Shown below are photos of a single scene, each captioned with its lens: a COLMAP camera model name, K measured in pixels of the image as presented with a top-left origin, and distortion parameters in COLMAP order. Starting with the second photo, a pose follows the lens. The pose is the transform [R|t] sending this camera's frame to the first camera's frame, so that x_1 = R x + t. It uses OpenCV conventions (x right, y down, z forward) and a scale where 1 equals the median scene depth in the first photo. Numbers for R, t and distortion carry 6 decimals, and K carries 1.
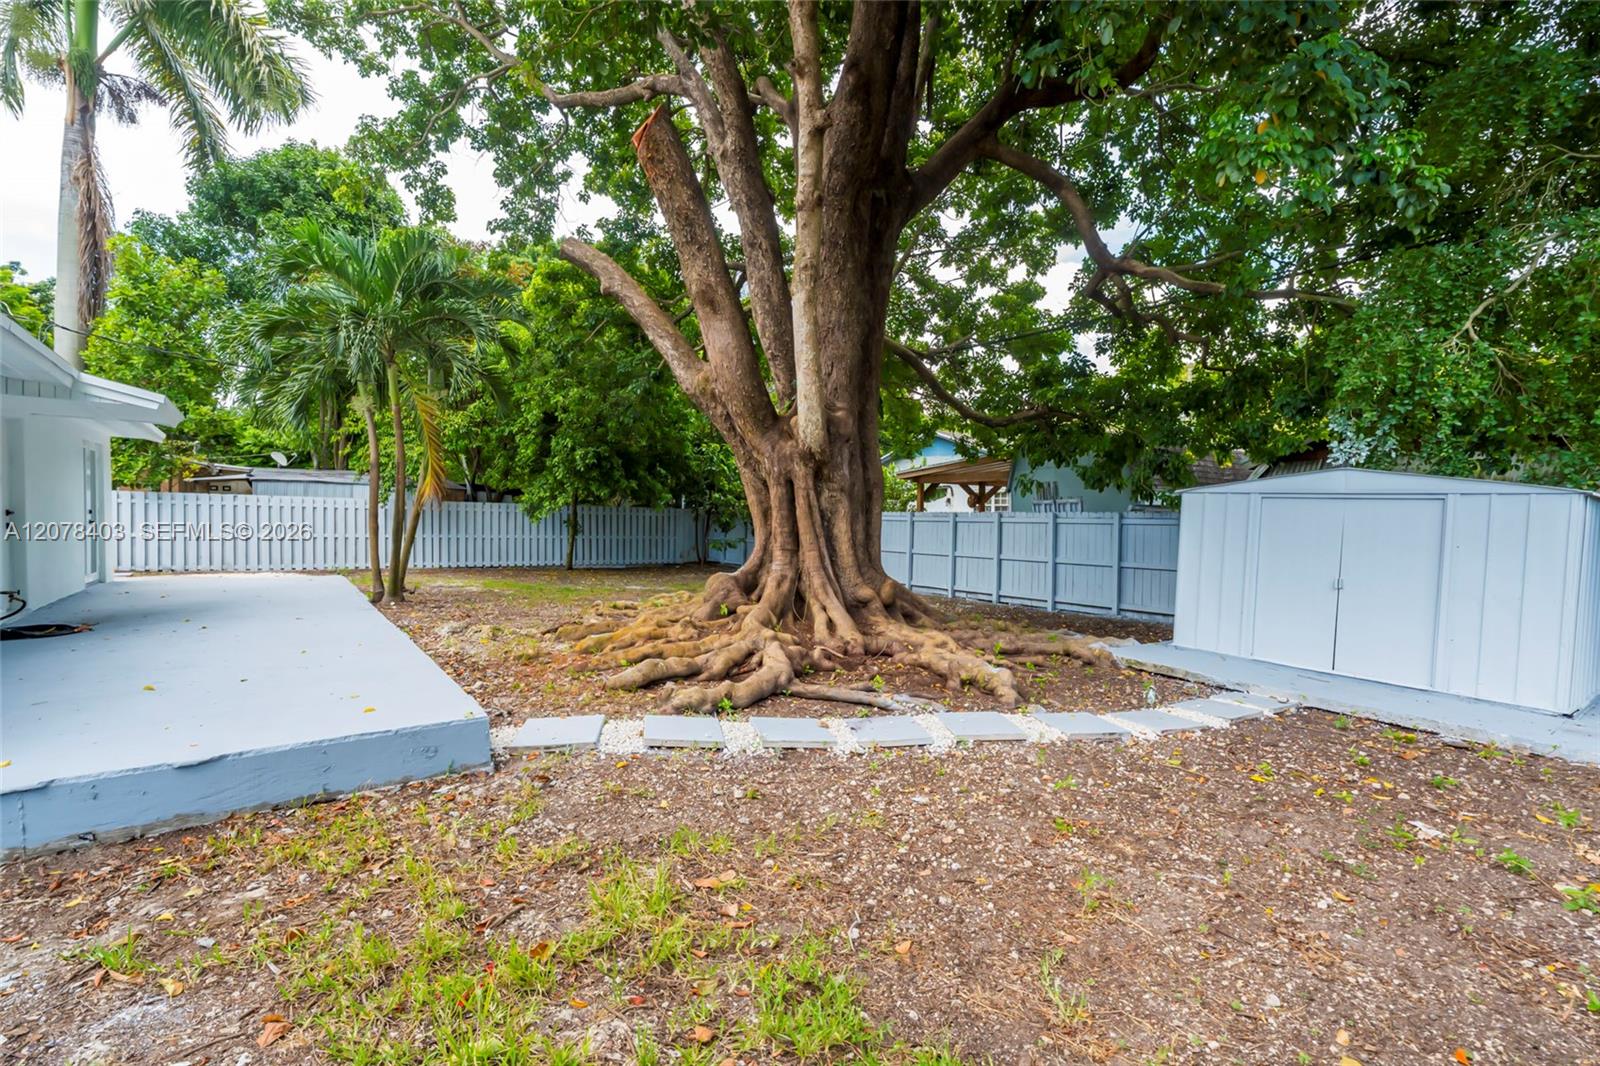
lens RADIAL K [[715.5, 0, 791.8], [0, 715.5, 519.8], [0, 0, 1]] dist [0.001330, 0.000525]
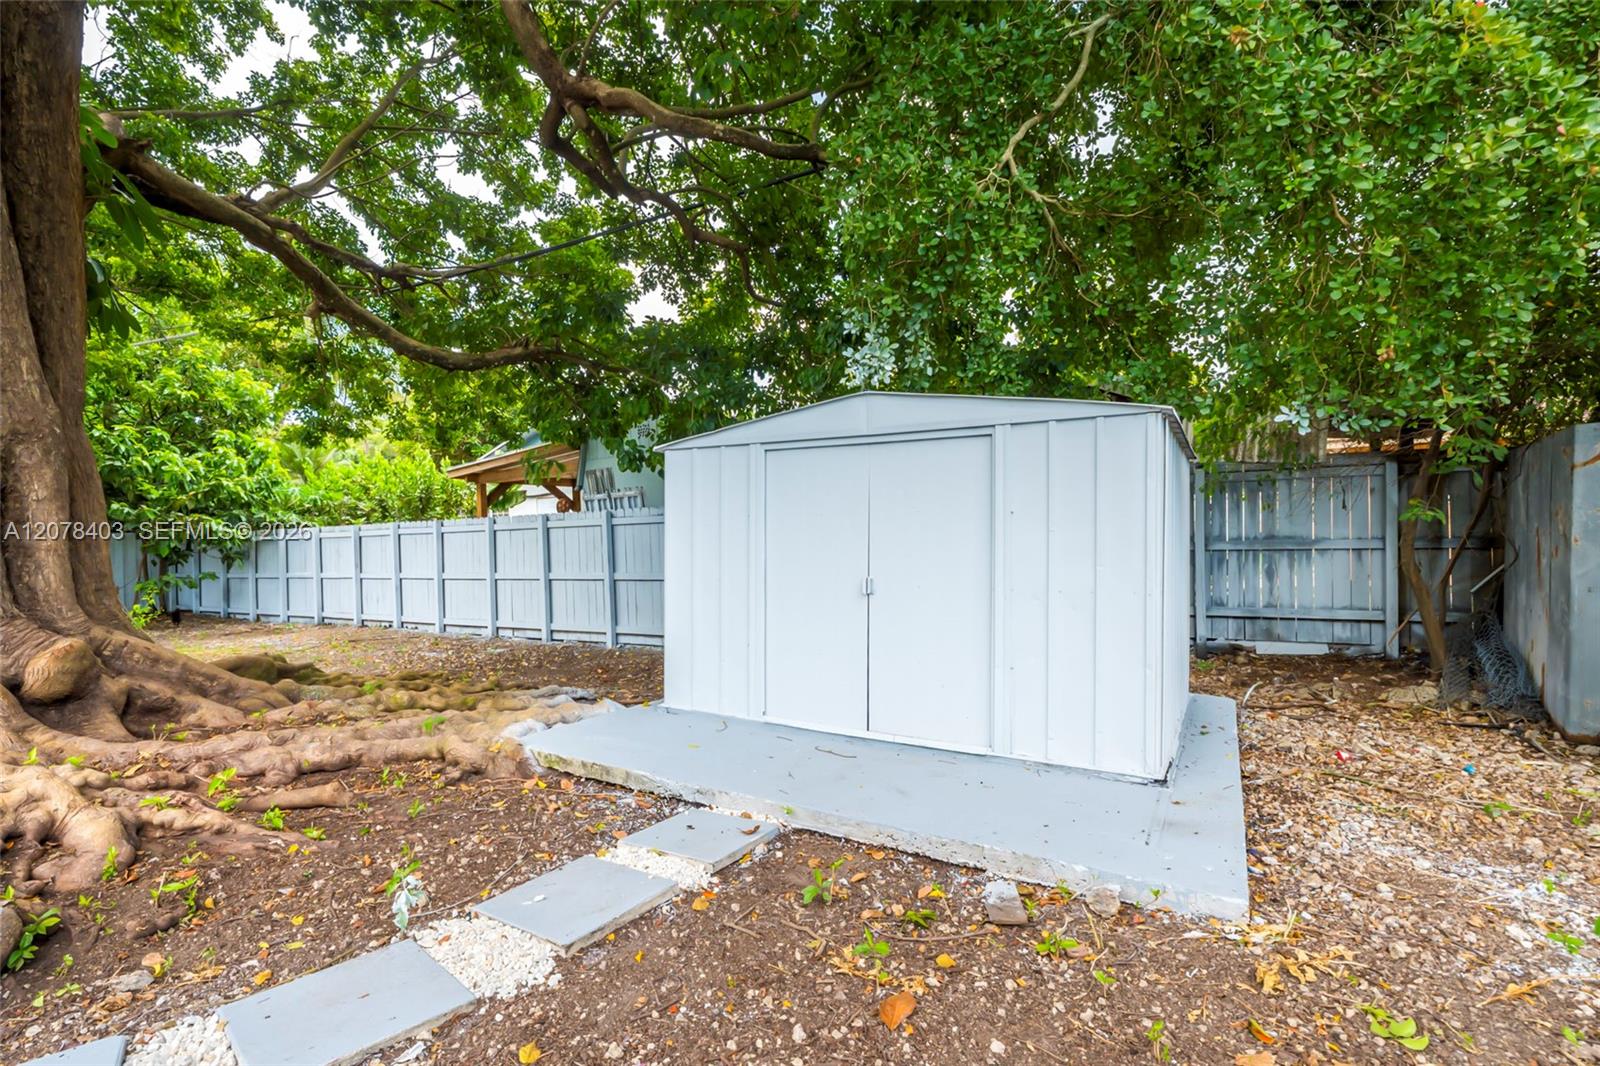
lens RADIAL K [[764.9, 0, 803.3], [0, 764.9, 519.9], [0, 0, 1]] dist [-0.015021, 0.000674]
pose [[0.908483, -0.033037, 0.416614, 0.193296], [0.044016, 0.998890, -0.016771, 0.018226], [-0.415598, 0.033574, 0.908929, 0.188408]]
